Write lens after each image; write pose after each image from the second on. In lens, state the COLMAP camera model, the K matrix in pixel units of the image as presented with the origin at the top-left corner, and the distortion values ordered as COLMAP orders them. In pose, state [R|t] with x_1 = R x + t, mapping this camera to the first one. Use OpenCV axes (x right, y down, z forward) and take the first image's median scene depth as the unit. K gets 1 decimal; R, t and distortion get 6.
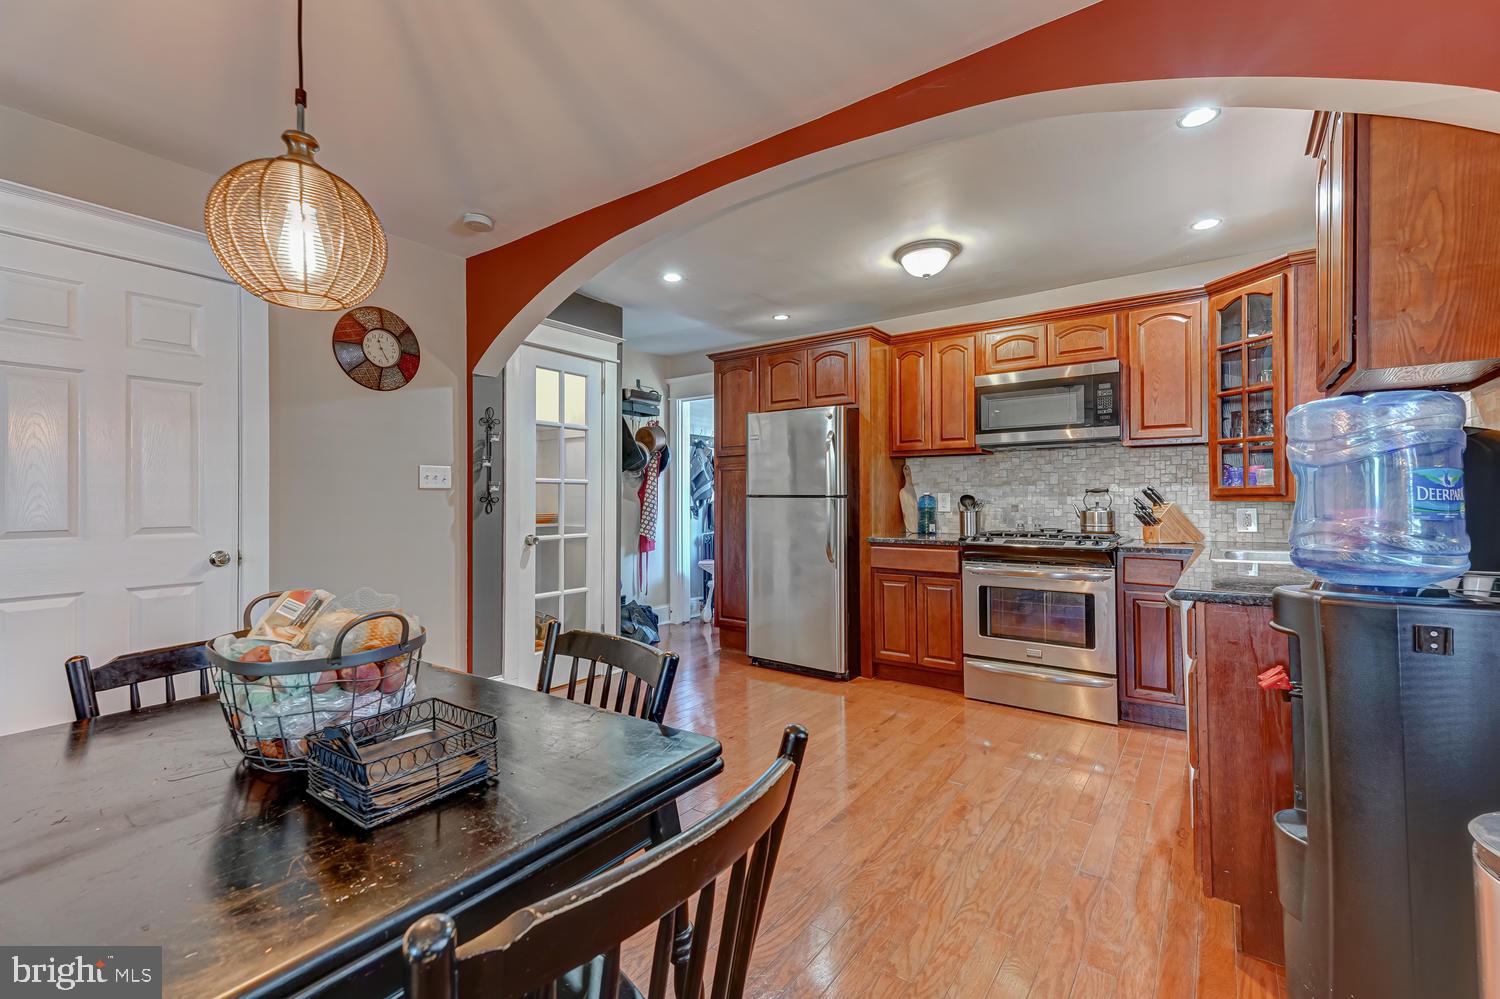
lens RADIAL K [[672.5, 0, 743.9], [0, 672.5, 493.1], [0, 0, 1]] dist [0.016210, 0.001748]
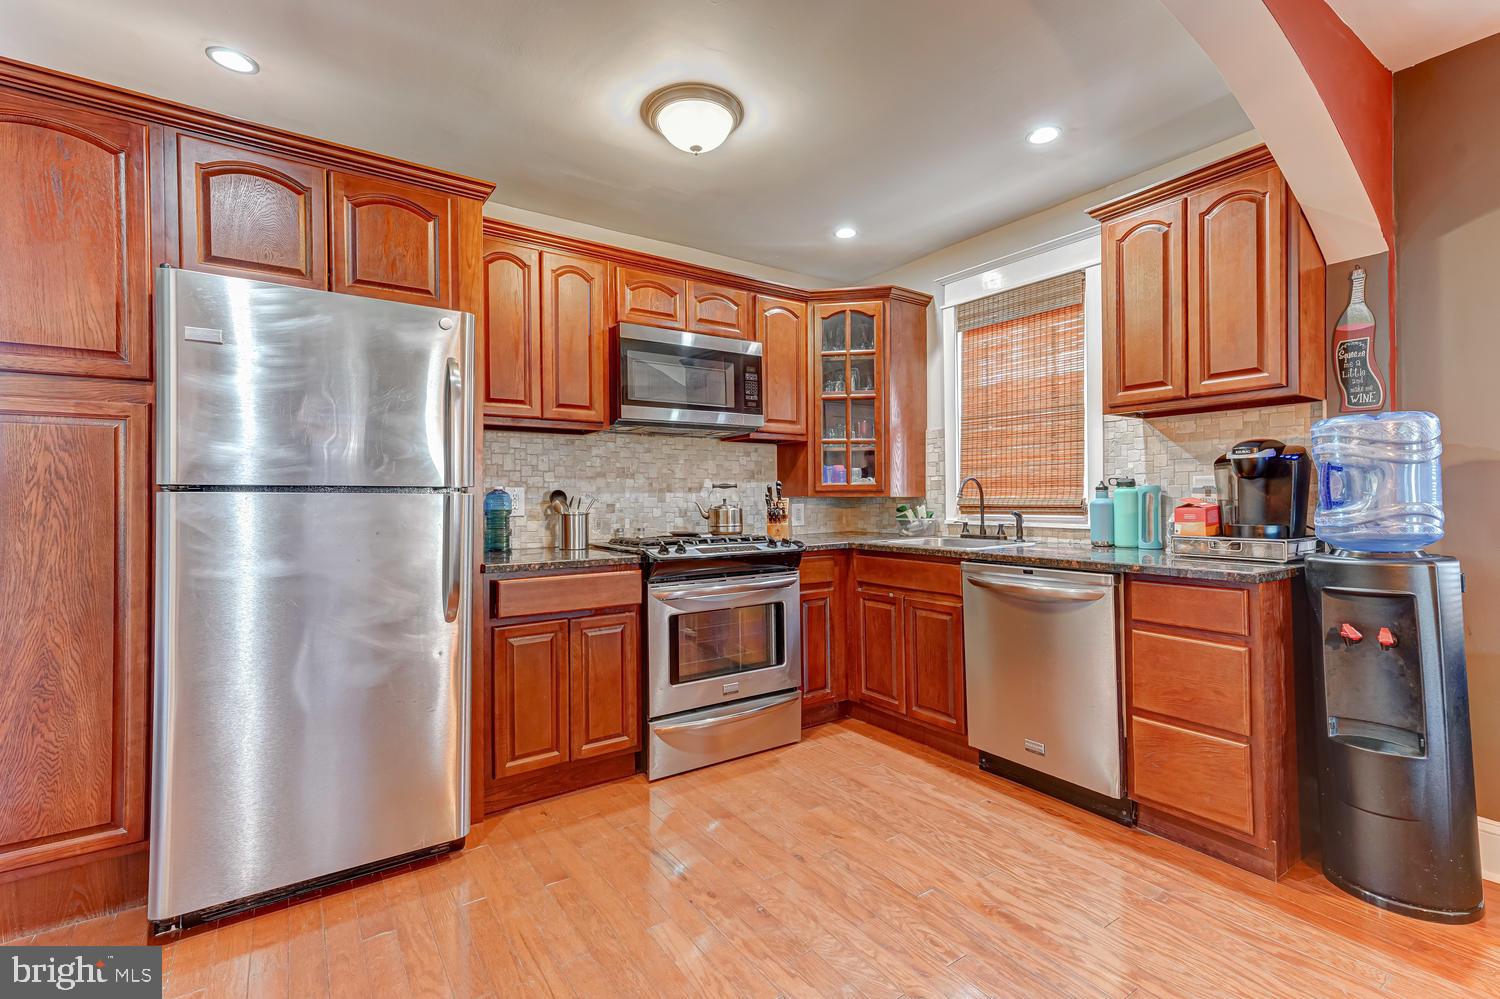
lens RADIAL K [[672.5, 0, 759.6], [0, 672.5, 493.2], [0, 0, 1]] dist [0.016210, 0.001748]
pose [[0.317986, 0.007016, 0.948069, -0.287561], [0.002075, 0.999965, -0.008096, 0.012905], [-0.948093, 0.004542, 0.317961, 0.654505]]
